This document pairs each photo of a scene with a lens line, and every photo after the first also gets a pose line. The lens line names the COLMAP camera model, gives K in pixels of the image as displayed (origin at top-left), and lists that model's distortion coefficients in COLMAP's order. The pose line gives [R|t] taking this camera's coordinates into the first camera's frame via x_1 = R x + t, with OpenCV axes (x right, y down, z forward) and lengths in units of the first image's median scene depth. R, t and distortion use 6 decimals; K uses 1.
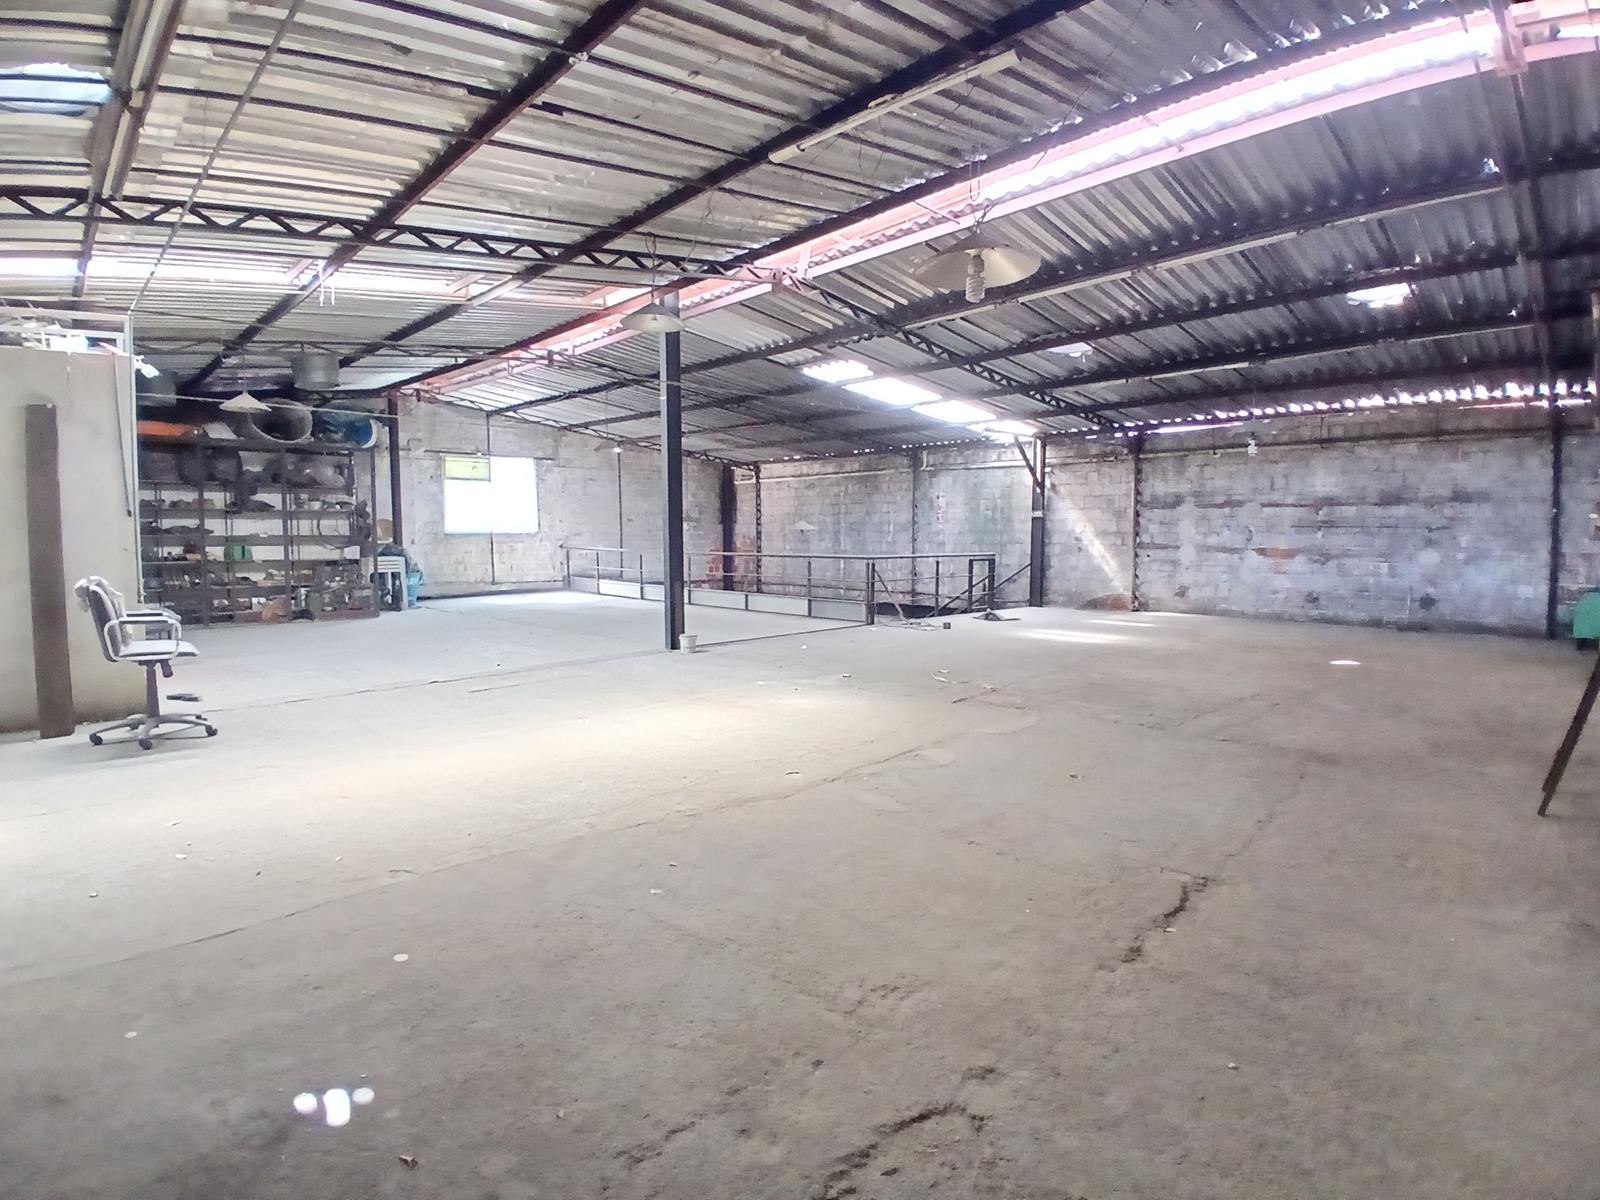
lens RADIAL K [[799.3, 0, 794.7], [0, 799.3, 590.8], [0, 0, 1]] dist [0.012088, -0.056362]
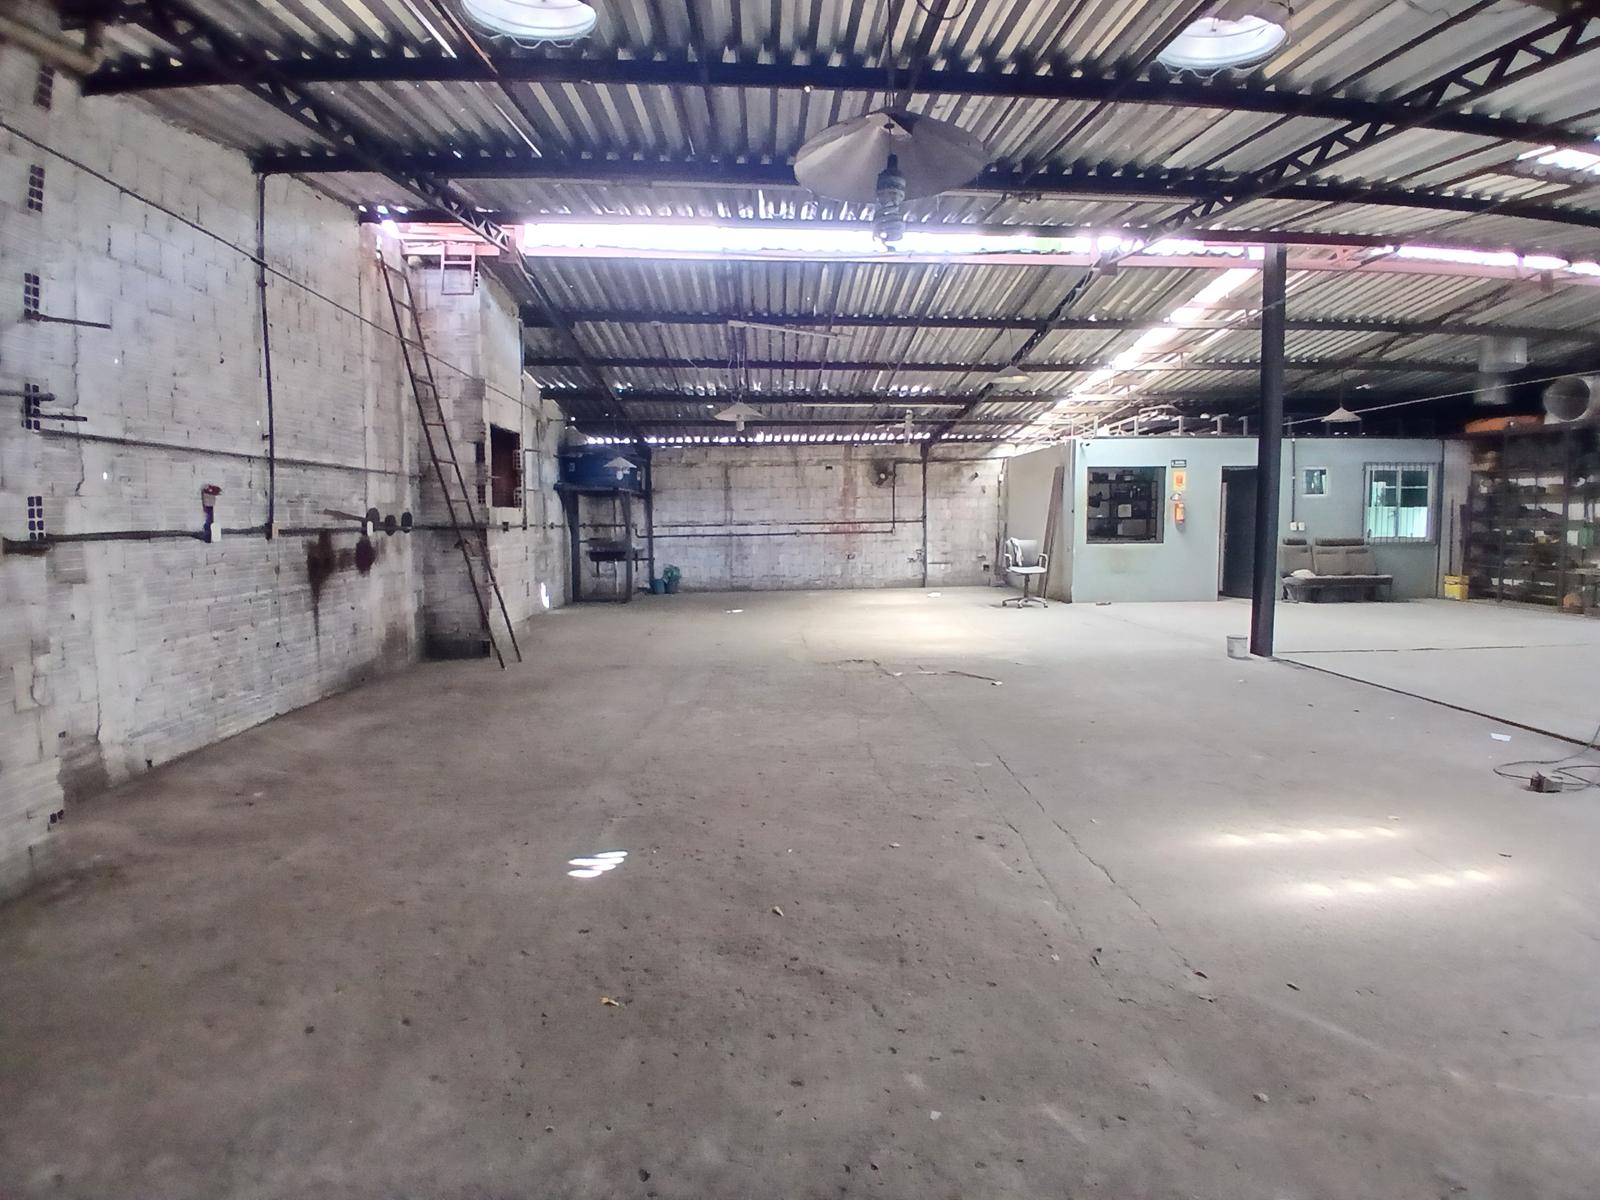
lens RADIAL K [[799.3, 0, 794.7], [0, 799.3, 590.8], [0, 0, 1]] dist [0.012088, -0.056362]
pose [[-0.680578, 0.072294, -0.729100, 0.552948], [-0.039977, 0.989974, 0.135477, -0.061957], [0.731584, 0.121350, -0.670864, 0.805152]]
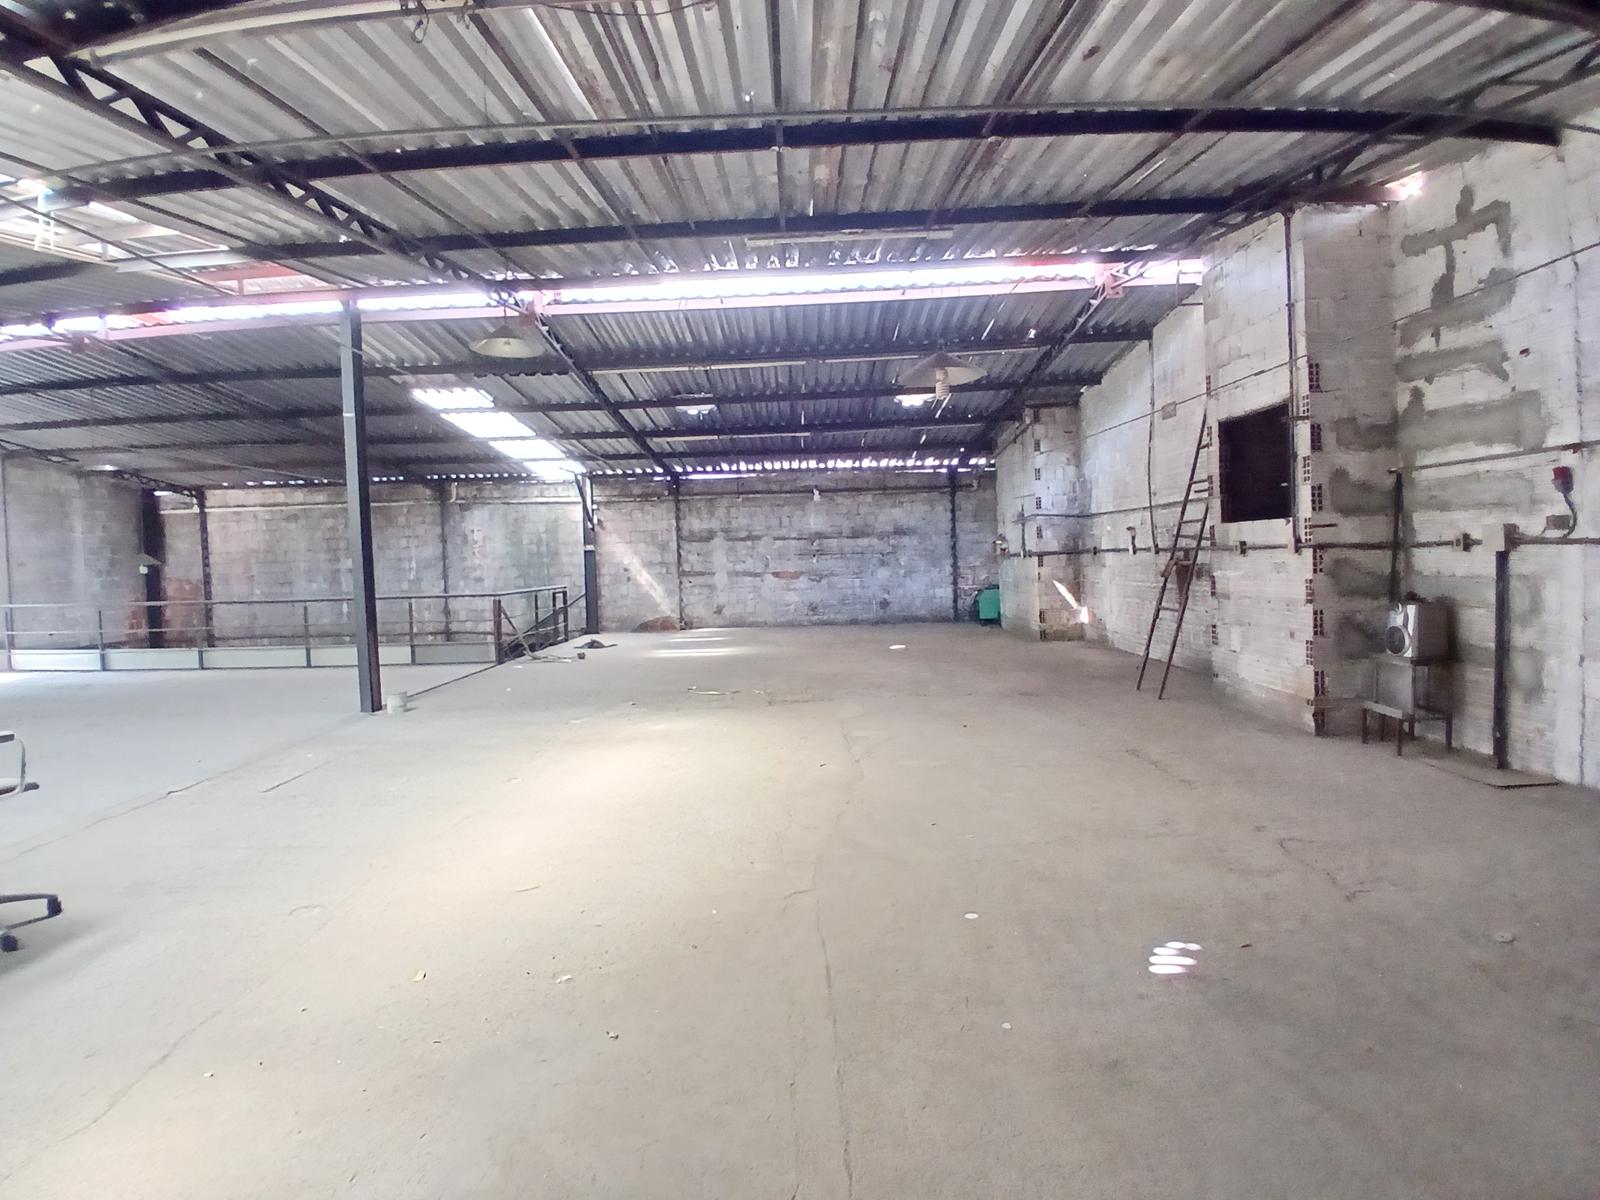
lens RADIAL K [[799.3, 0, 794.7], [0, 799.3, 590.8], [0, 0, 1]] dist [0.012088, -0.056362]
pose [[0.707560, -0.048610, 0.704980, -0.280963], [0.077720, 0.996932, -0.009263, -0.007644], [-0.702367, 0.061345, 0.709167, 0.054704]]
